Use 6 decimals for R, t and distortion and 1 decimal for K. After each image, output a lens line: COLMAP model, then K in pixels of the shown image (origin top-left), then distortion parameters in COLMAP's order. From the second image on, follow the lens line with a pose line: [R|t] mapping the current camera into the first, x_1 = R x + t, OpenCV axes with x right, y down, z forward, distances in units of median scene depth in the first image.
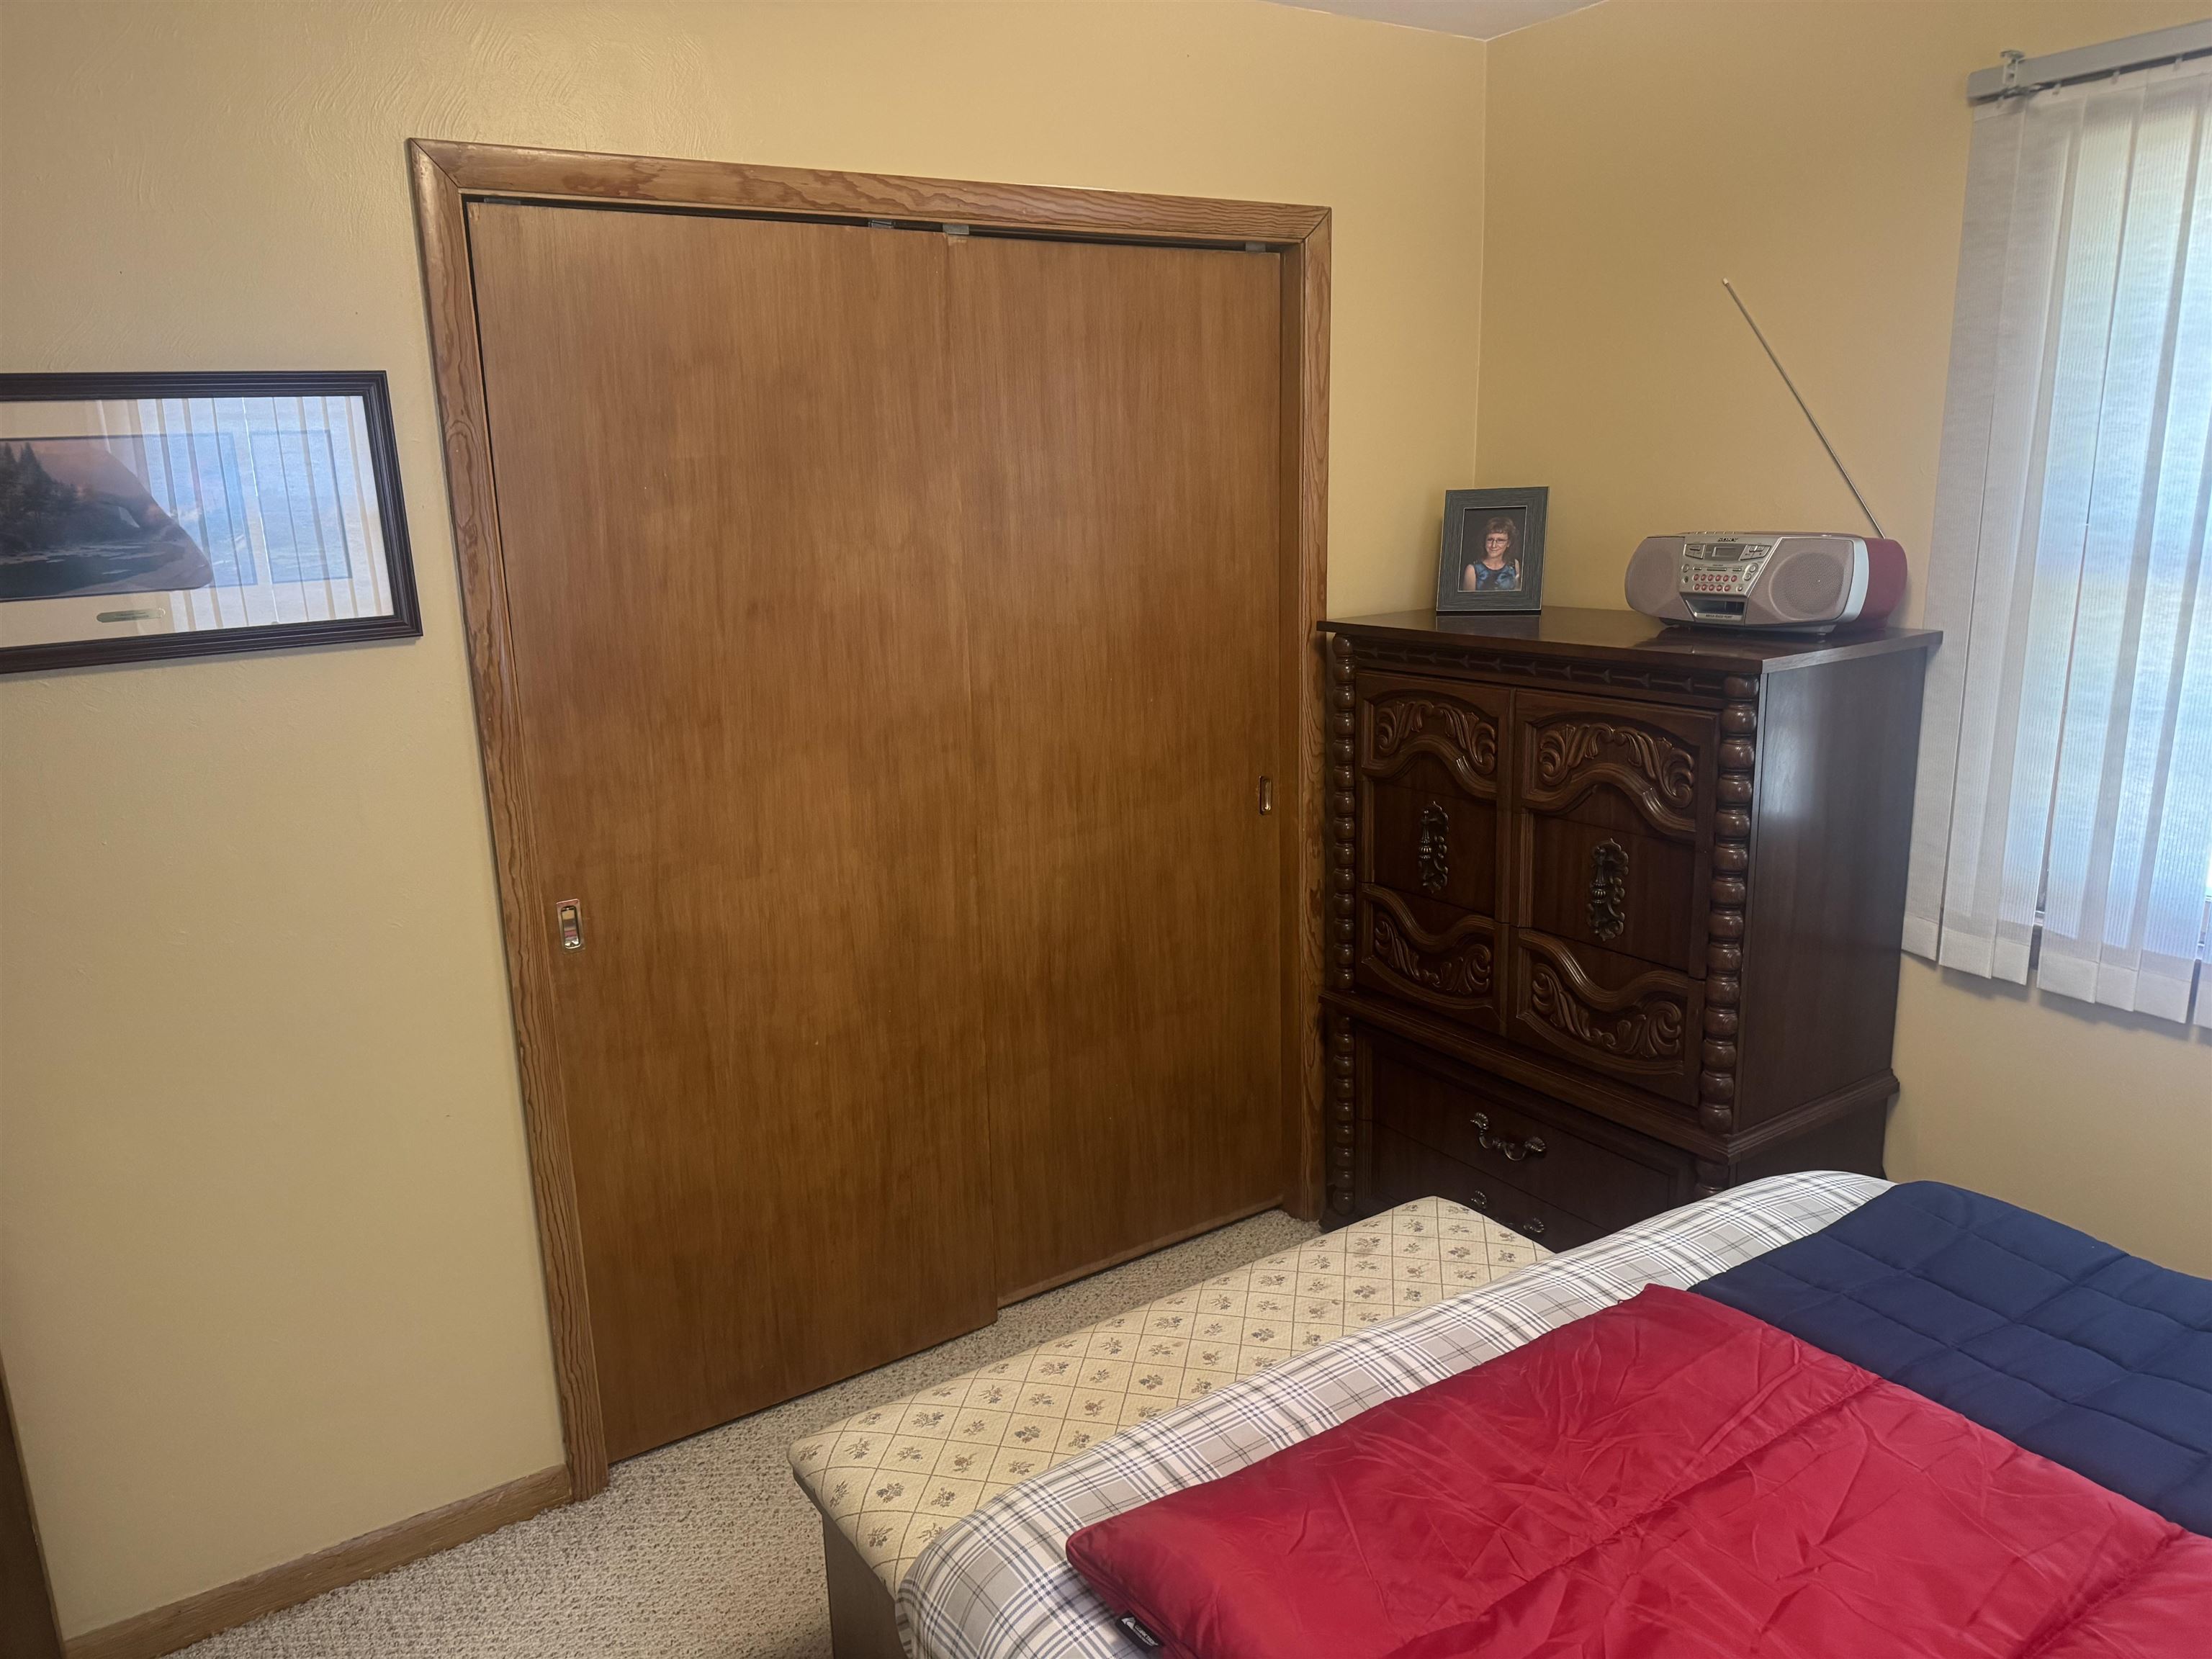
lens RADIAL K [[1534.8, 0, 1106.7], [0, 1534.8, 838.0], [0, 0, 1]] dist [-0.004911, -0.013838]
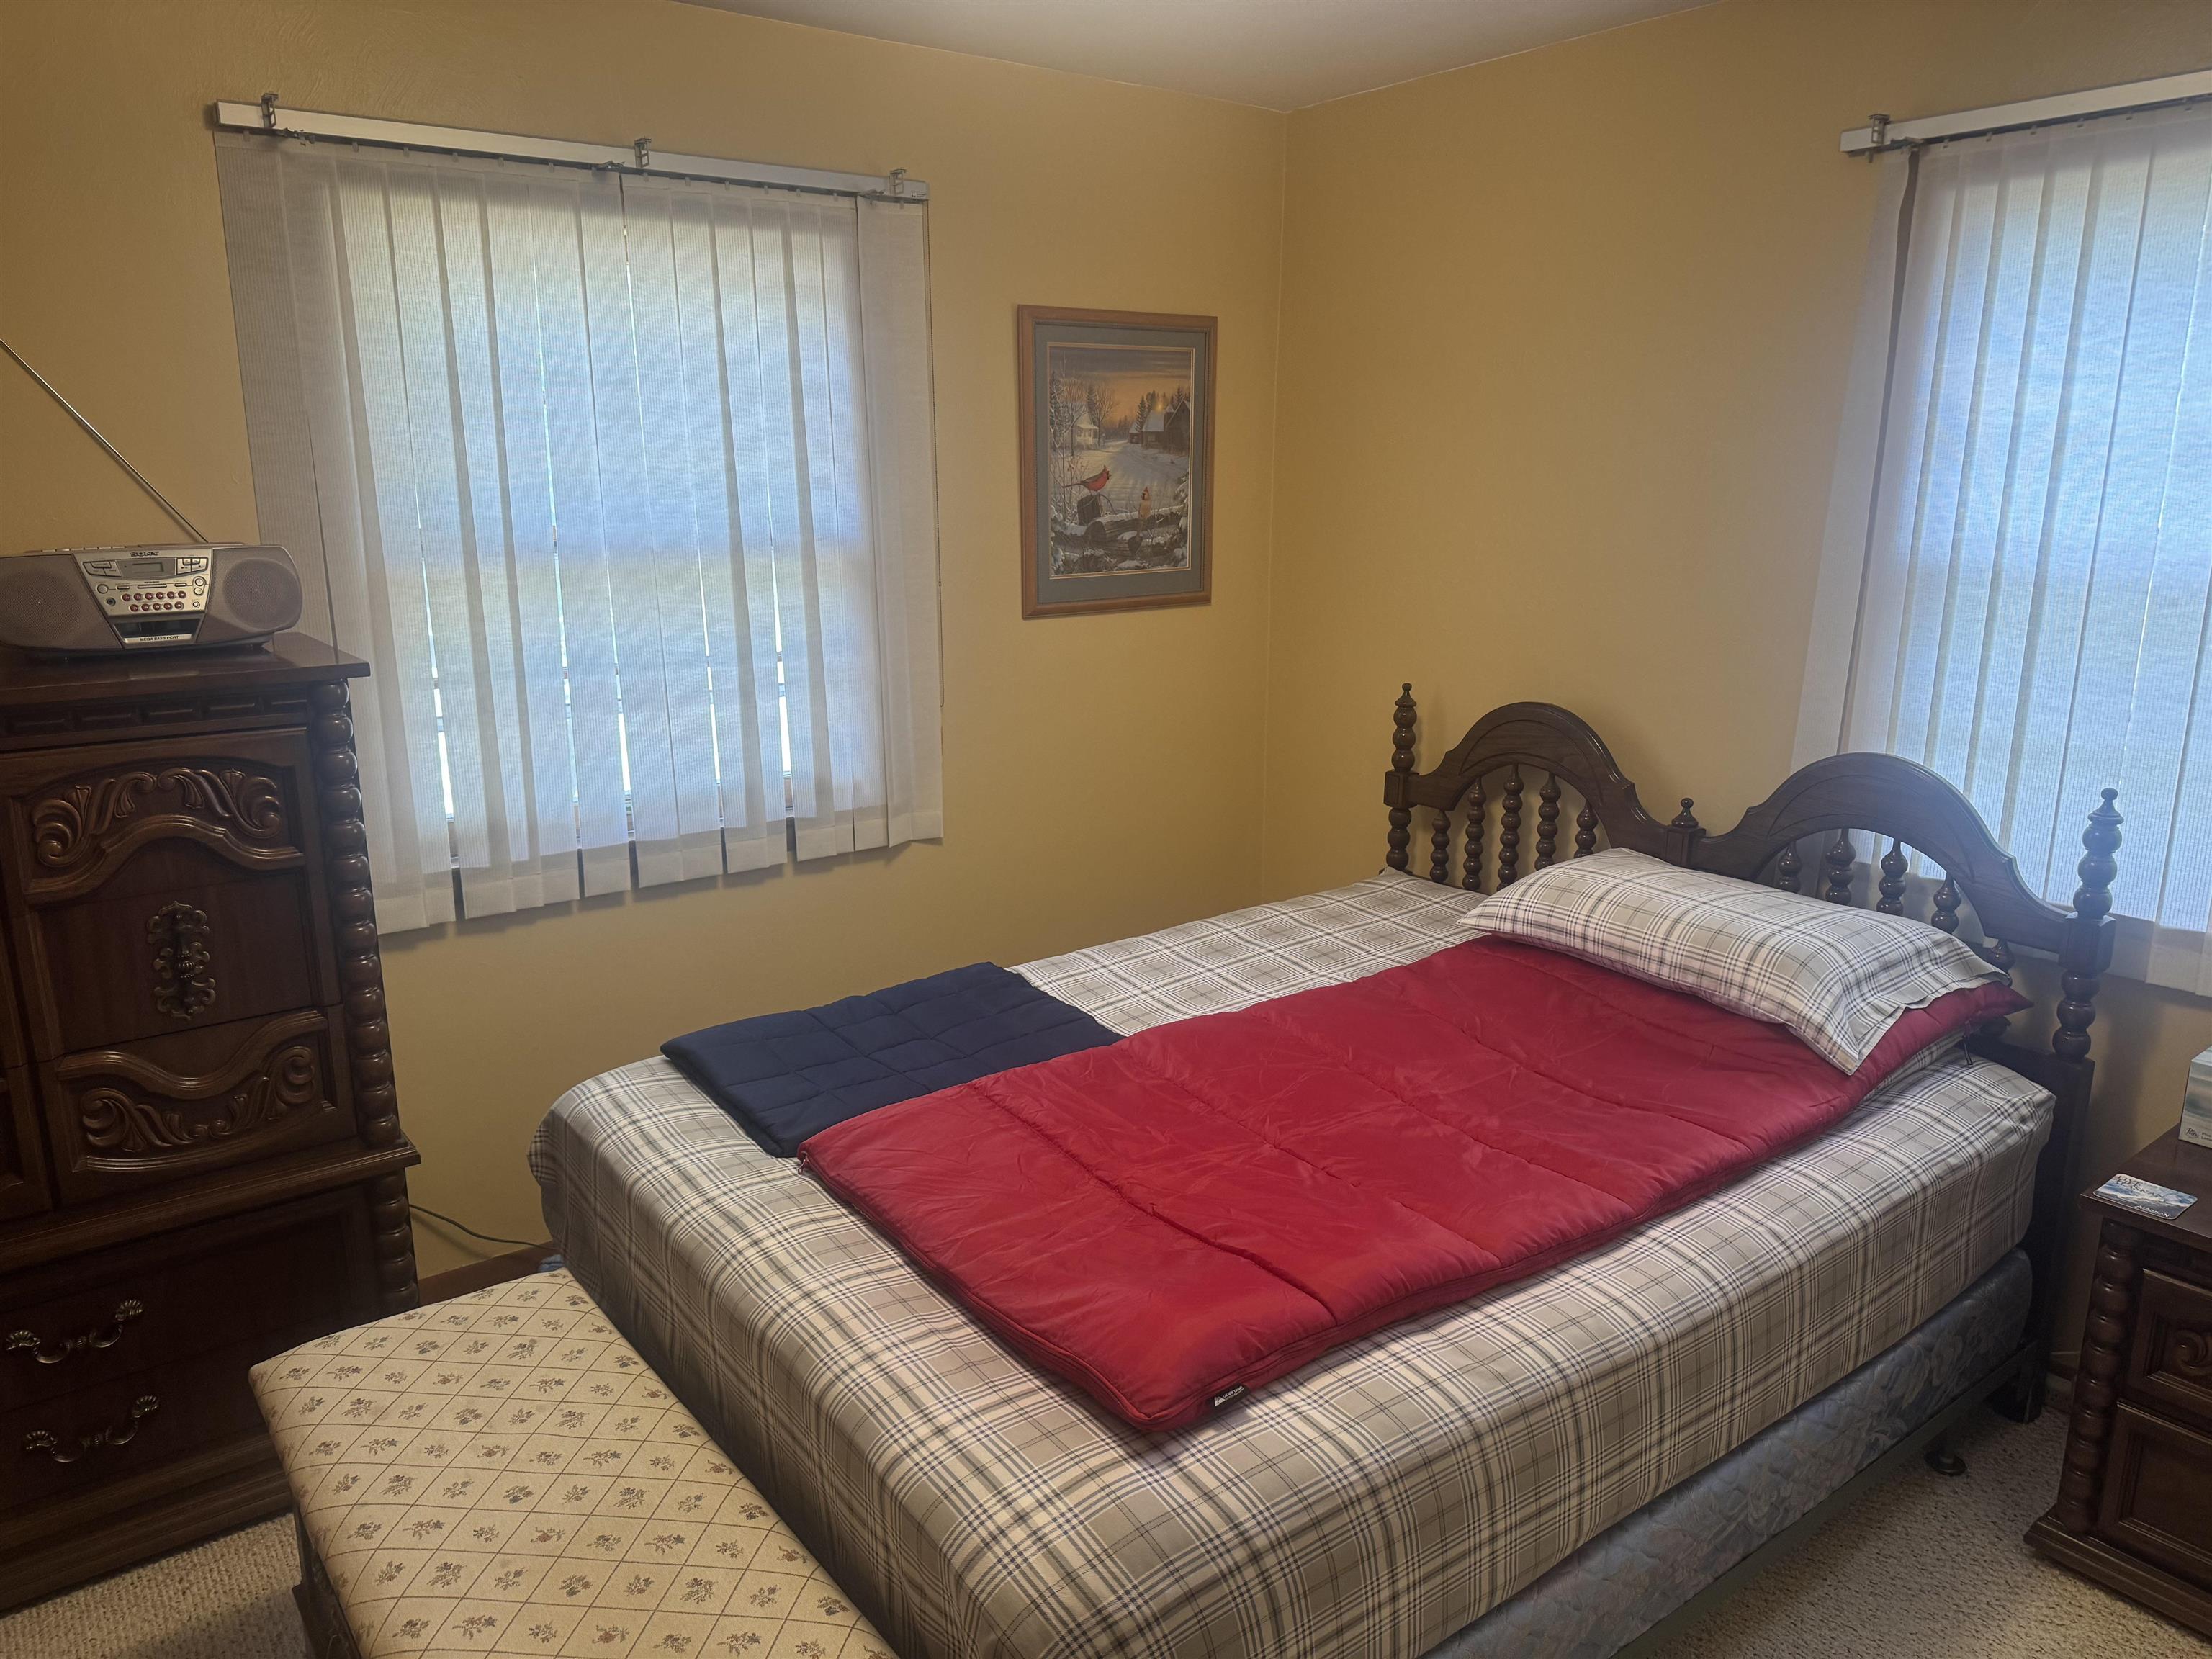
lens RADIAL K [[1534.8, 0, 1109.4], [0, 1534.8, 825.7], [0, 0, 1]] dist [-0.004911, -0.013838]
pose [[-0.080791, -0.197627, 0.976942, -0.581863], [0.234670, 0.948822, 0.211345, -0.105643], [-0.968712, 0.246334, -0.030279, 0.547712]]
